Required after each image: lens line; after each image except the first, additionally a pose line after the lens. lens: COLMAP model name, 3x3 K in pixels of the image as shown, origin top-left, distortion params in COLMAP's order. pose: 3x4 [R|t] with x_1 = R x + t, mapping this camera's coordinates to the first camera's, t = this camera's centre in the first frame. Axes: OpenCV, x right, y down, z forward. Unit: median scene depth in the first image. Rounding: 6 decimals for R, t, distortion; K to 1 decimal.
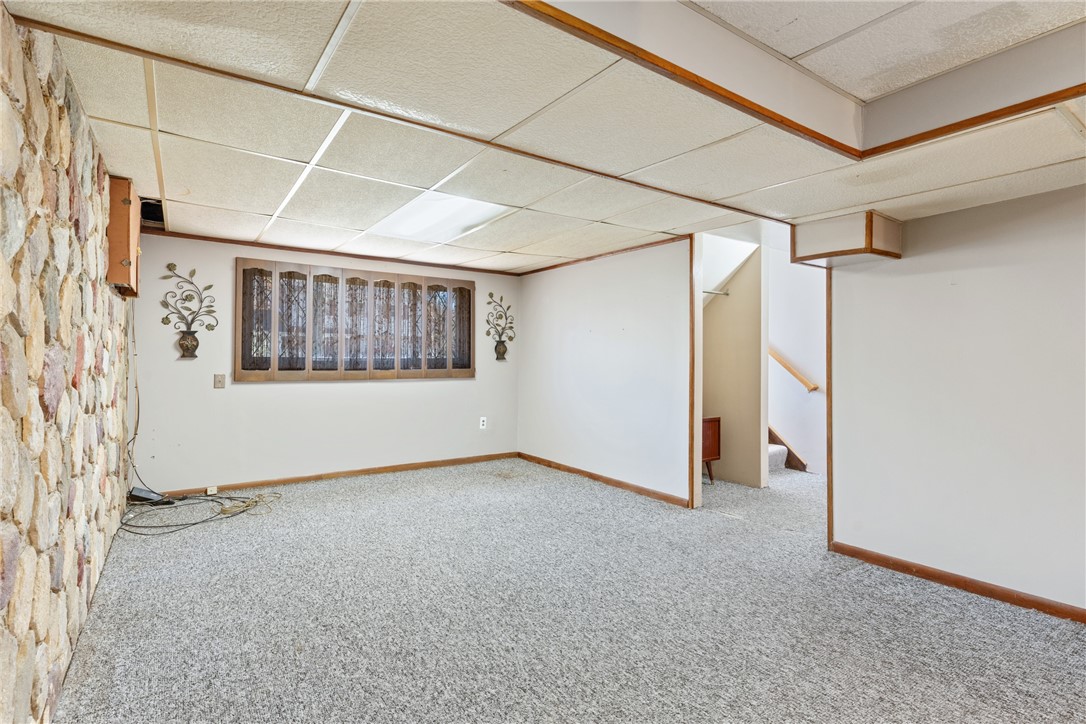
lens RADIAL K [[513.8, 0, 539.8], [0, 513.8, 363.6], [0, 0, 1]] dist [0.004832, 0.000965]
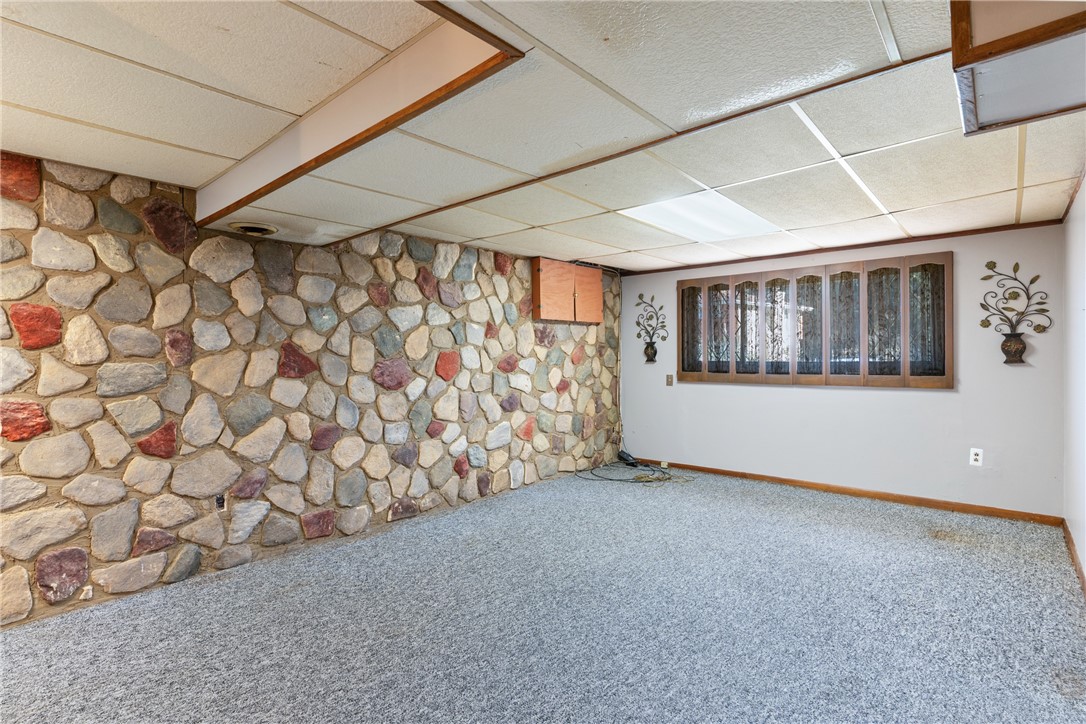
lens RADIAL K [[513.8, 0, 541.5], [0, 513.8, 354.4], [0, 0, 1]] dist [0.004832, 0.000965]
pose [[0.262623, -0.018096, -0.964729, 0.506712], [-0.008847, 0.999737, -0.021161, 0.000058], [0.964858, 0.014092, 0.262394, 0.351927]]
